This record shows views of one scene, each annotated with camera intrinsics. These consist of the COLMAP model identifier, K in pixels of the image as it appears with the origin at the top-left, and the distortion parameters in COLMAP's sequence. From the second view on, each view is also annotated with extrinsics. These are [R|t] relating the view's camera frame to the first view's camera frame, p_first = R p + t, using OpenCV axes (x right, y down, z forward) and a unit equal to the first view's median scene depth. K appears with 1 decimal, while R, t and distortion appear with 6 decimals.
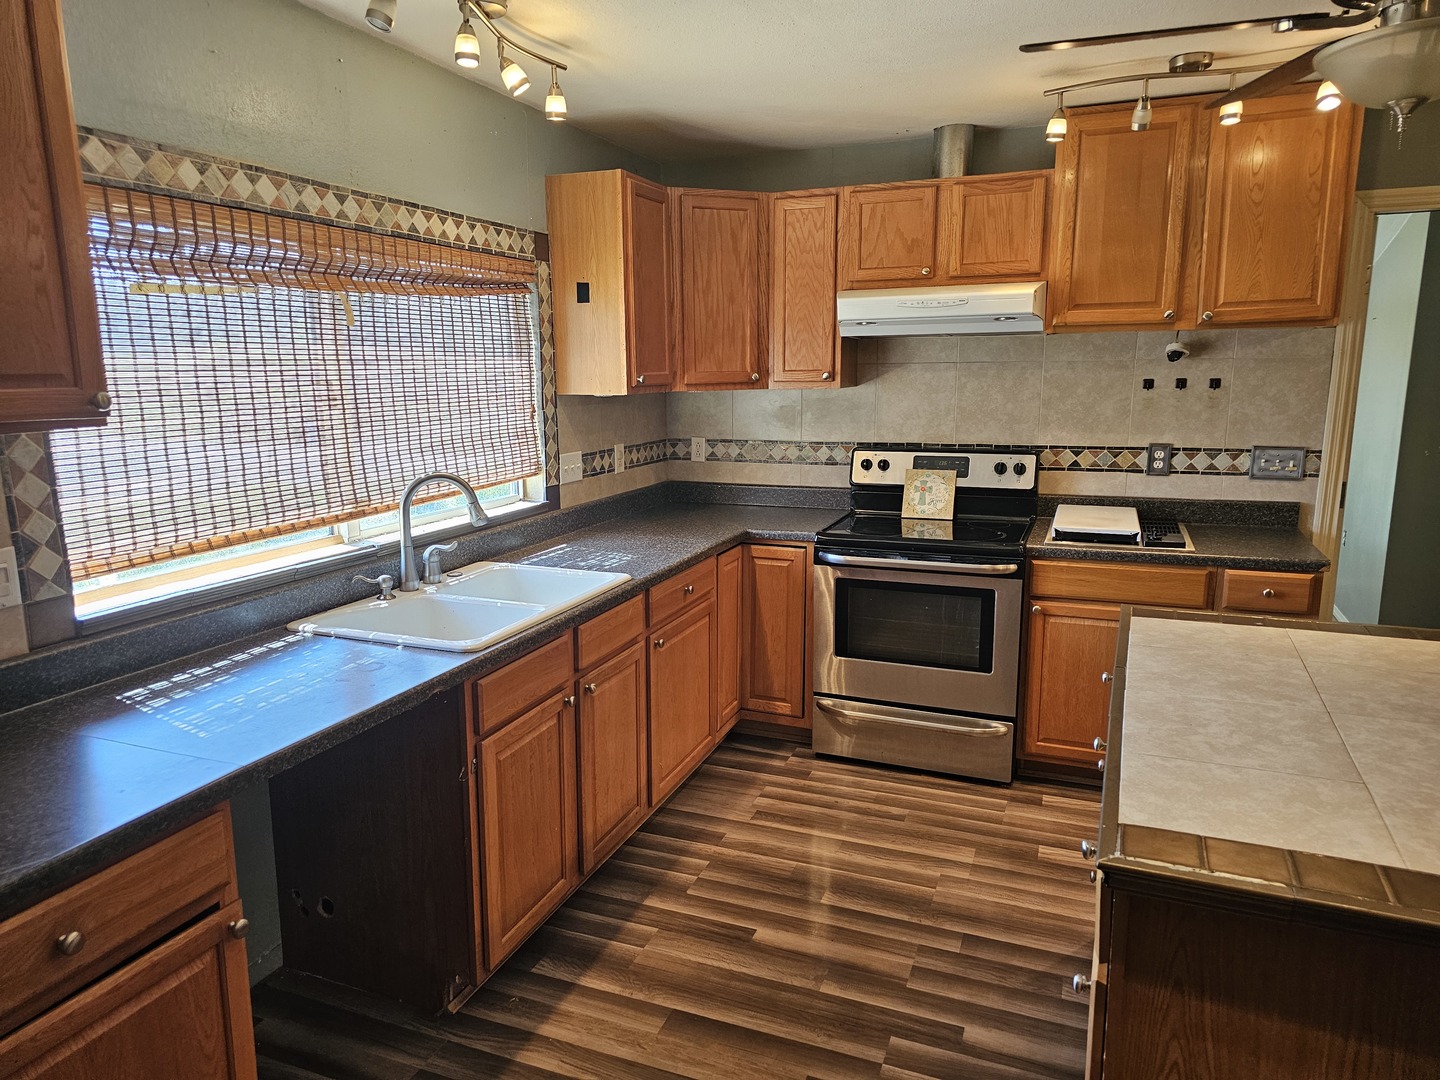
lens RADIAL K [[966.0, 0, 707.7], [0, 966.0, 551.3], [0, 0, 1]] dist [0.050399, -0.033118]
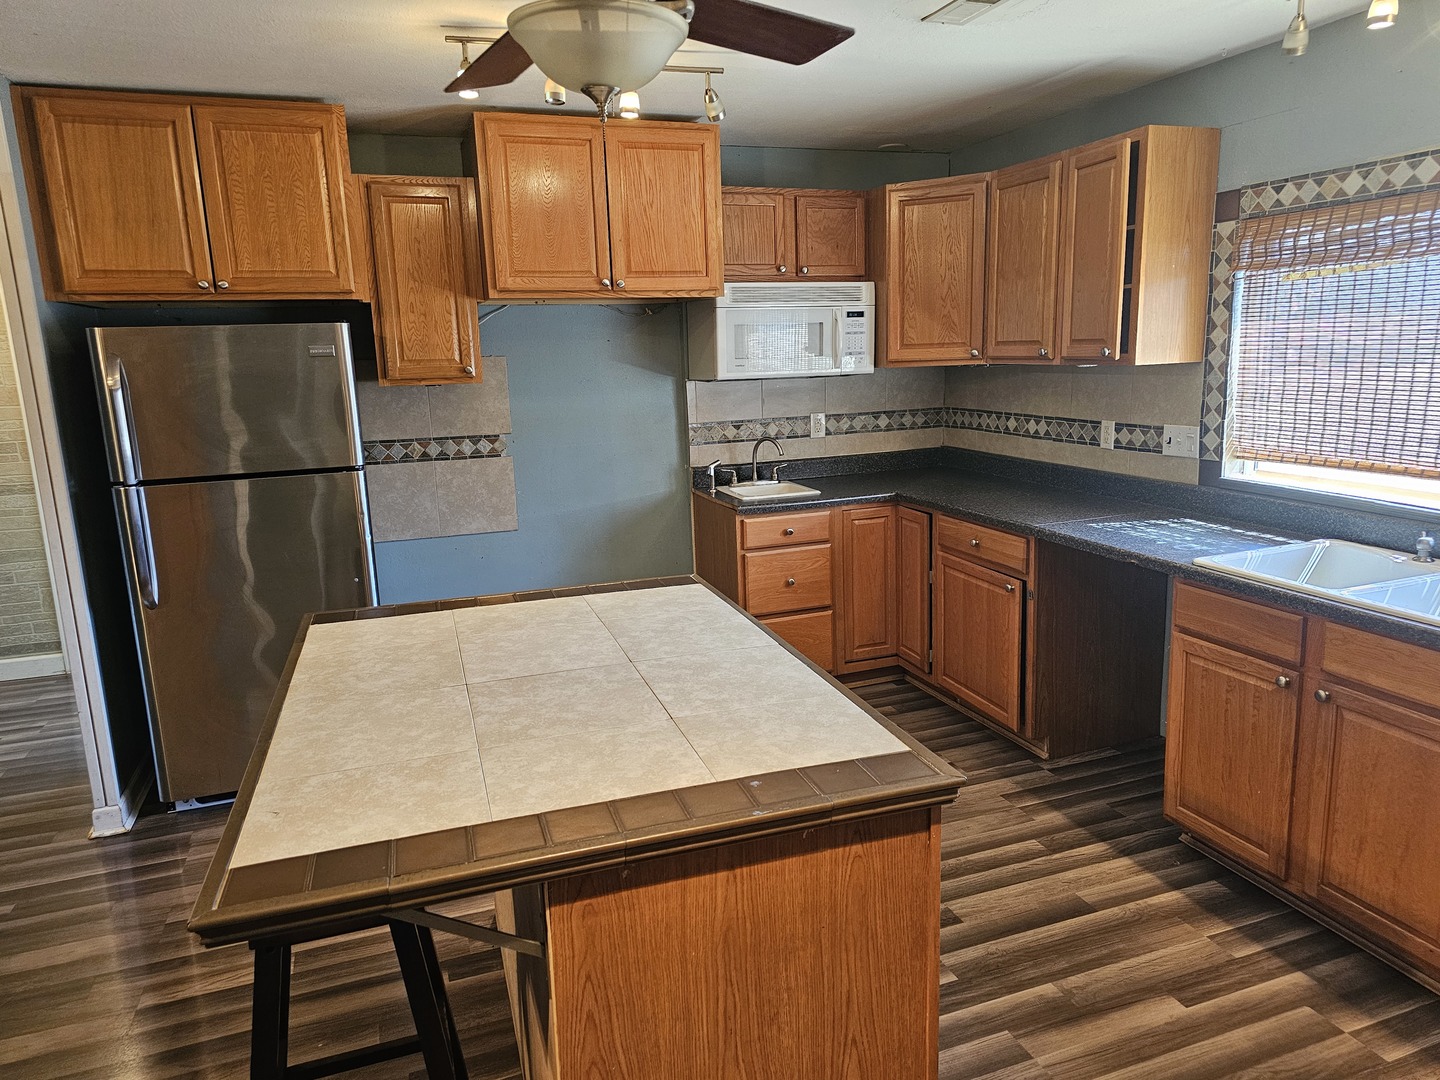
lens RADIAL K [[966.0, 0, 731.5], [0, 966.0, 538.4], [0, 0, 1]] dist [0.050399, -0.033118]
pose [[-0.740312, 0.163439, -0.652093, 1.013828], [-0.091778, 0.936343, 0.338878, -0.298099], [0.665969, 0.310724, -0.678186, 1.448560]]
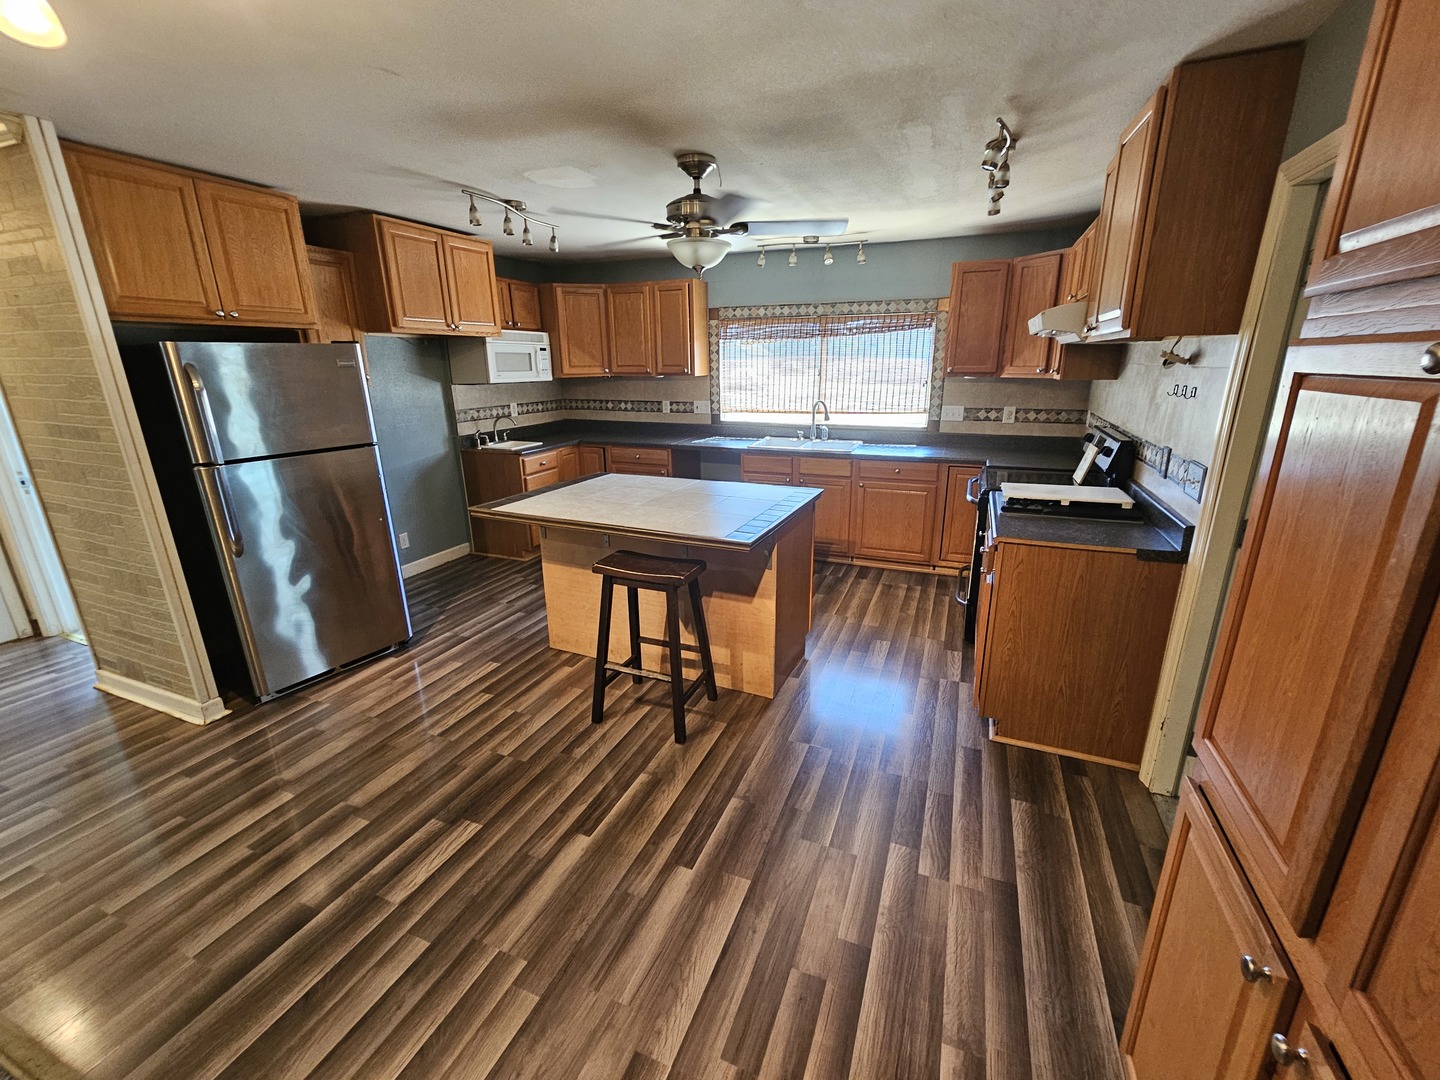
lens RADIAL K [[591.9, 0, 733.0], [0, 591.9, 531.9], [0, 0, 1]] dist [0.002305, -0.000477]
pose [[0.002718, 0.288235, -0.957556, 1.872254], [-0.182235, 0.941668, 0.282936, -0.201898], [0.983251, 0.173731, 0.055086, 0.885372]]
